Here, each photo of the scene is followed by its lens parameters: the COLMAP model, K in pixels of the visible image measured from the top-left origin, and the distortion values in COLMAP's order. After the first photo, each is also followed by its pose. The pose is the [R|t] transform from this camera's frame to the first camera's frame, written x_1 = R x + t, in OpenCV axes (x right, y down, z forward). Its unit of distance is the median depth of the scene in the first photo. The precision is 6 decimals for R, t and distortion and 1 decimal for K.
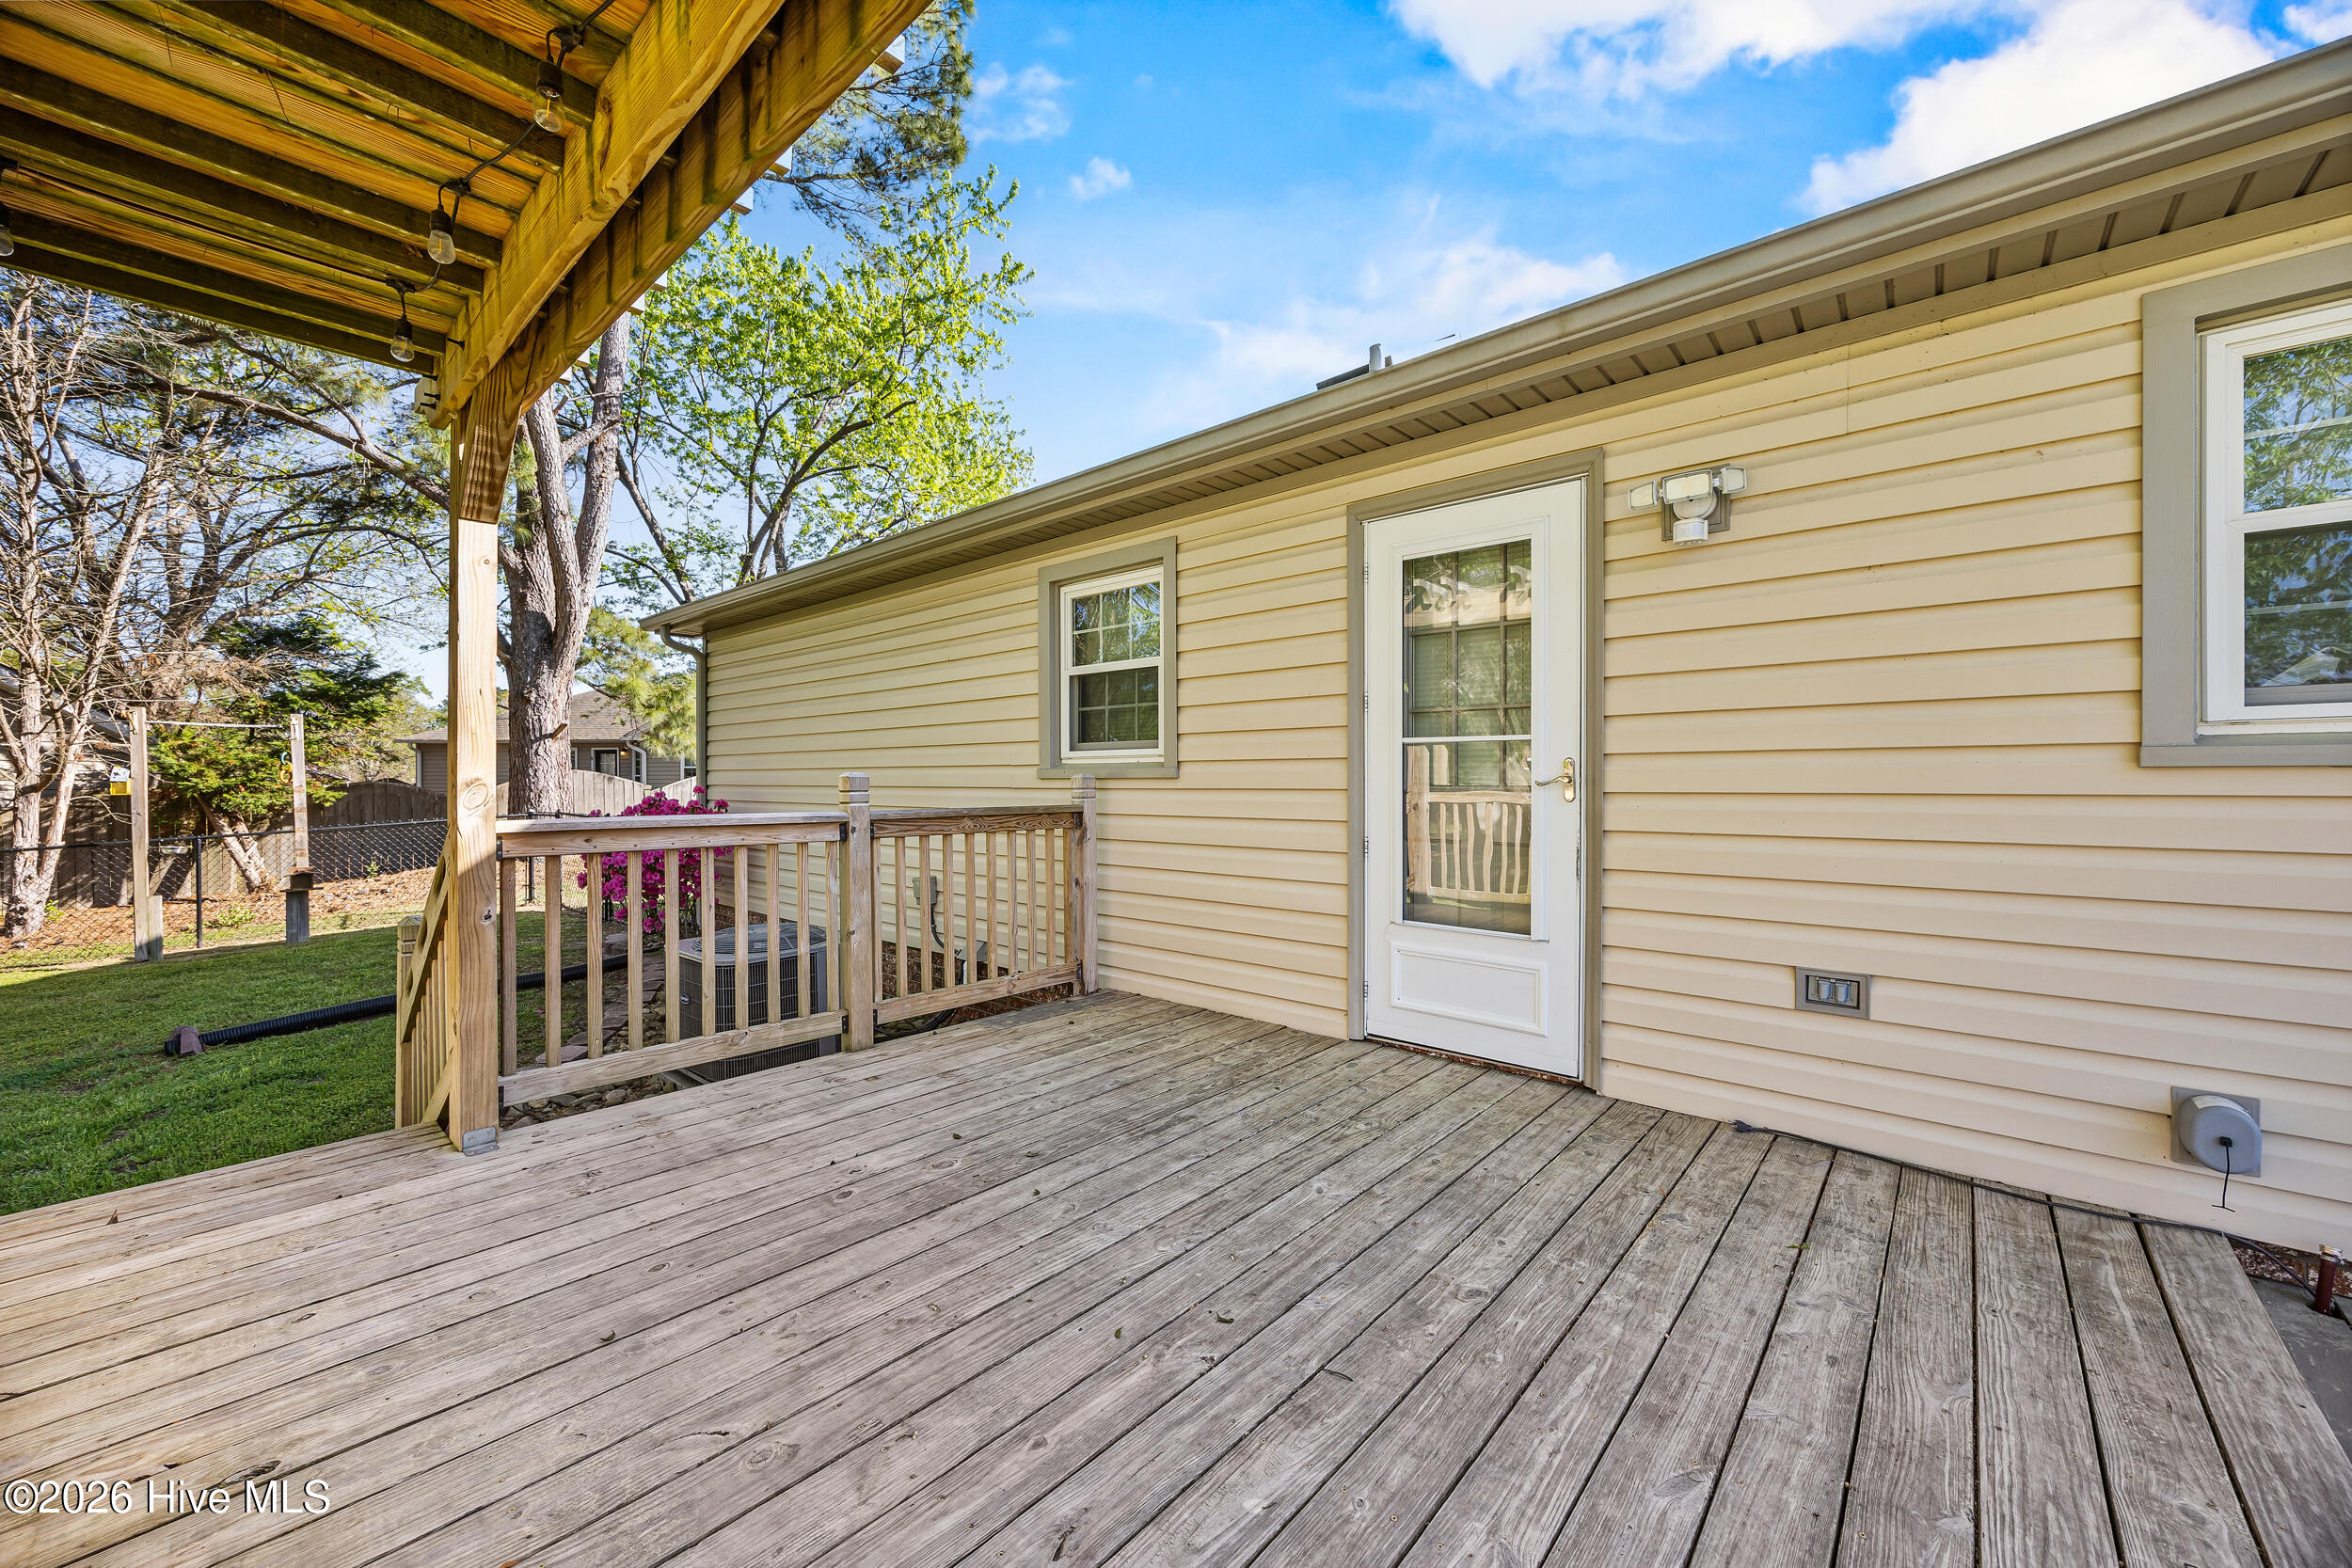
lens RADIAL K [[908.6, 0, 1176.0], [0, 908.6, 784.0], [0, 0, 1]] dist [-0.003213, -0.000362]
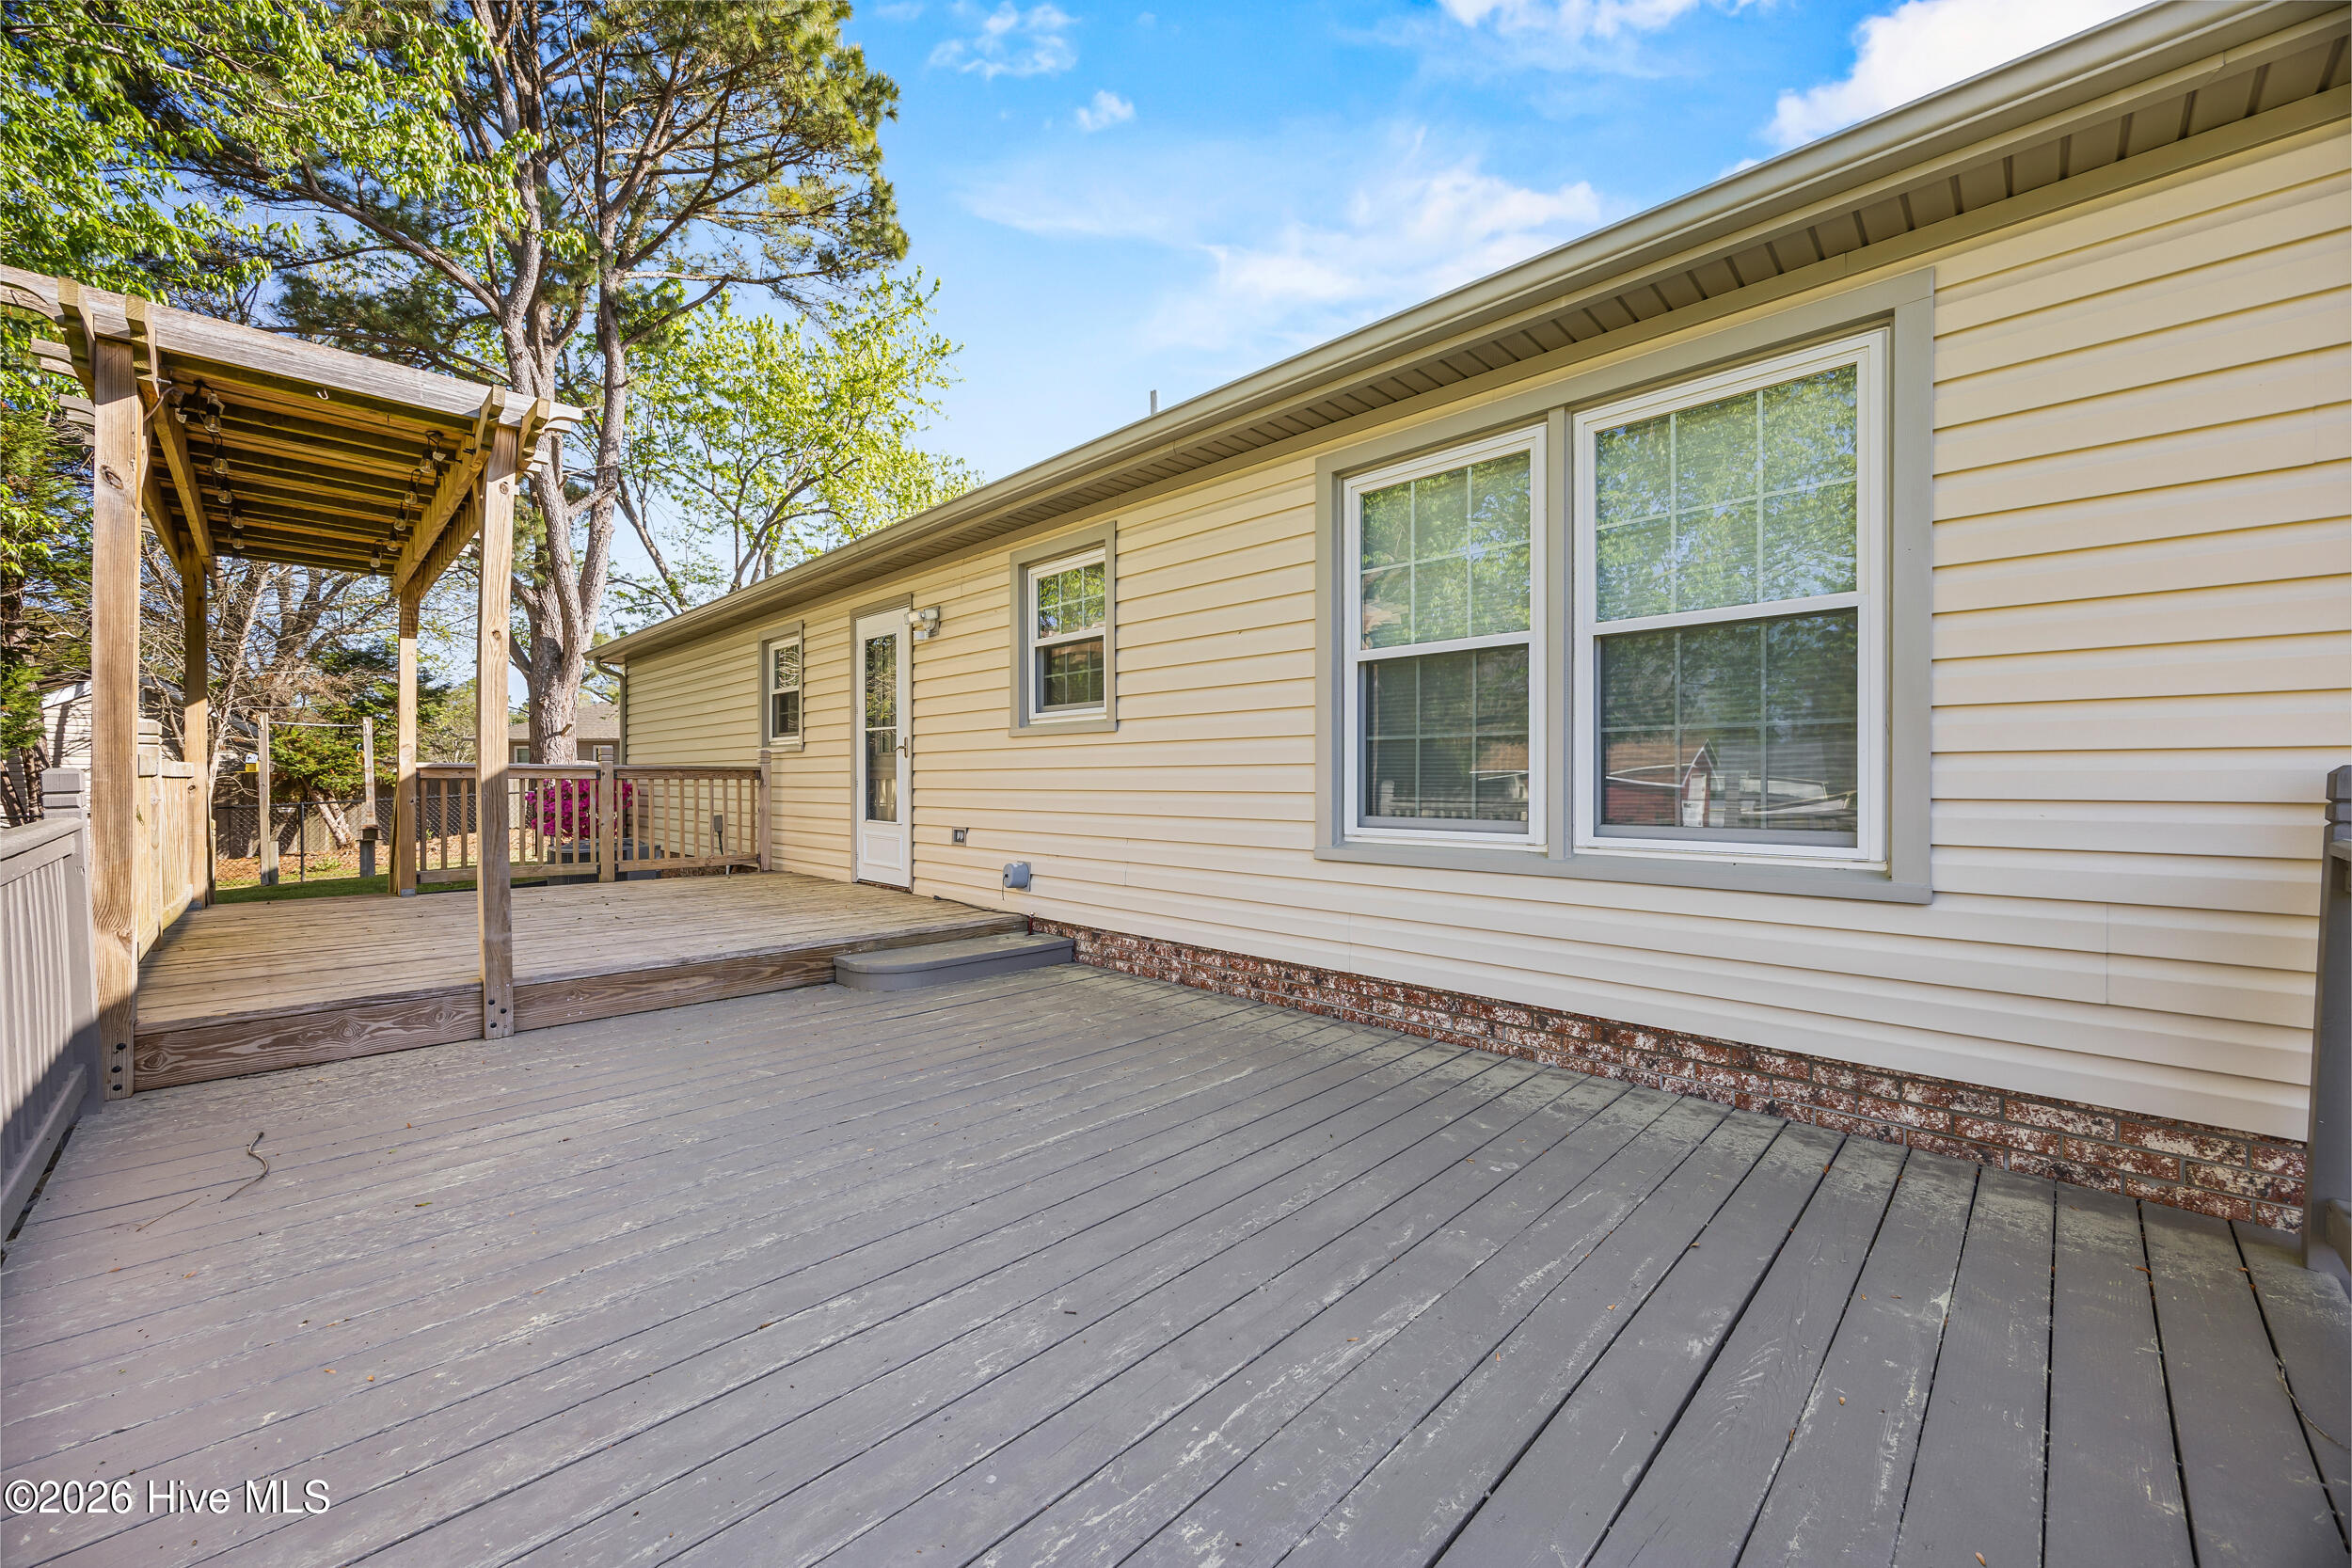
lens RADIAL K [[908.6, 0, 1176.0], [0, 908.6, 784.0], [0, 0, 1]] dist [-0.003213, -0.000362]
pose [[0.998313, 0.002668, -0.057992, 0.294832], [-0.002730, 0.999996, -0.000990, 0.020185], [0.057989, 0.001147, 0.998317, -0.269647]]
